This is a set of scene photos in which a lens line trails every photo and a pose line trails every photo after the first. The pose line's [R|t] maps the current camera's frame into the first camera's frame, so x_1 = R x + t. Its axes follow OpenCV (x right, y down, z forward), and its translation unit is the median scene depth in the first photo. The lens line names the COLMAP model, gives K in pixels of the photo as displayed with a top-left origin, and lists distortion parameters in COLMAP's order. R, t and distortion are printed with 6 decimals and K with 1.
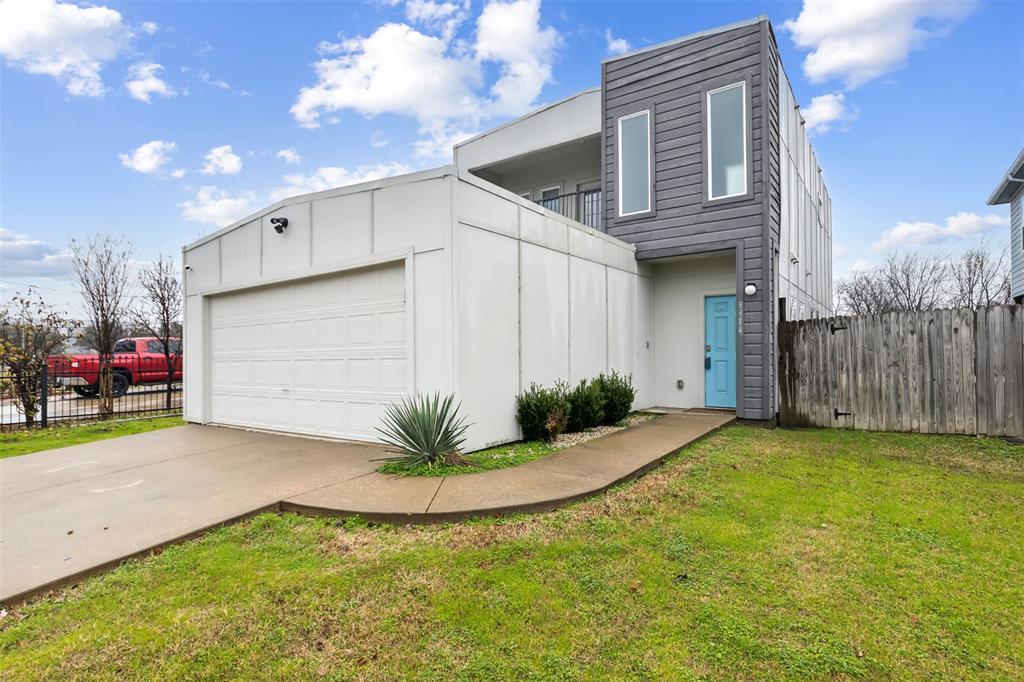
lens RADIAL K [[541.0, 0, 507.9], [0, 541.0, 345.6], [0, 0, 1]] dist [0.001816, -0.000567]
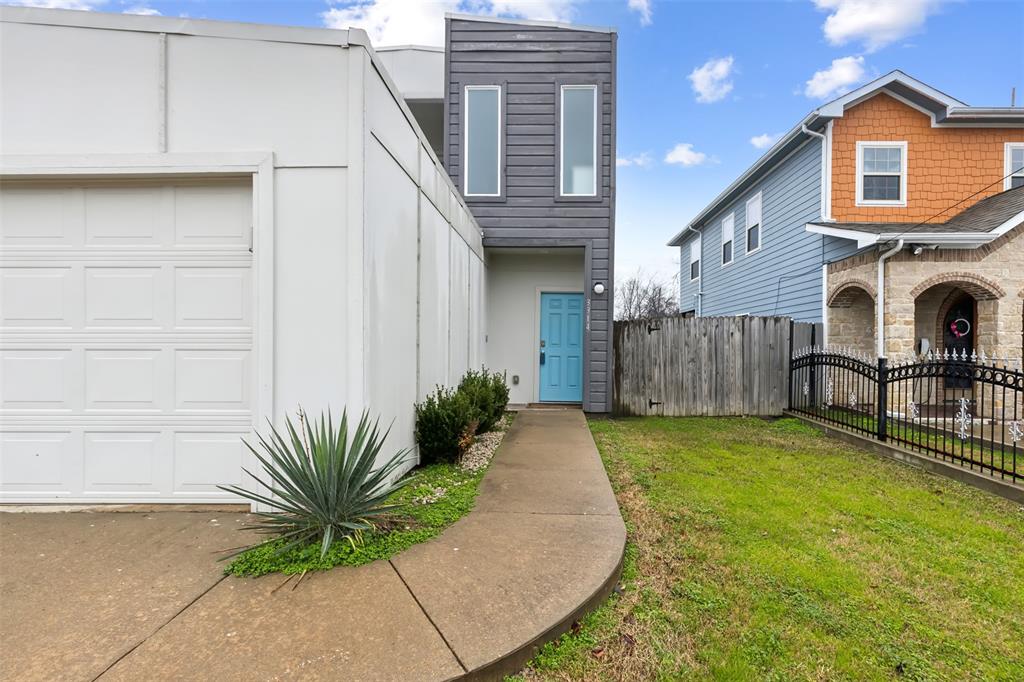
lens RADIAL K [[469.2, 0, 515.5], [0, 469.2, 347.0], [0, 0, 1]] dist [0.013626, -0.001403]
pose [[0.811676, 0.018937, 0.583801, -0.202880], [-0.027826, 0.999593, 0.006263, 0.007931], [-0.583445, -0.021328, 0.811872, 0.351060]]
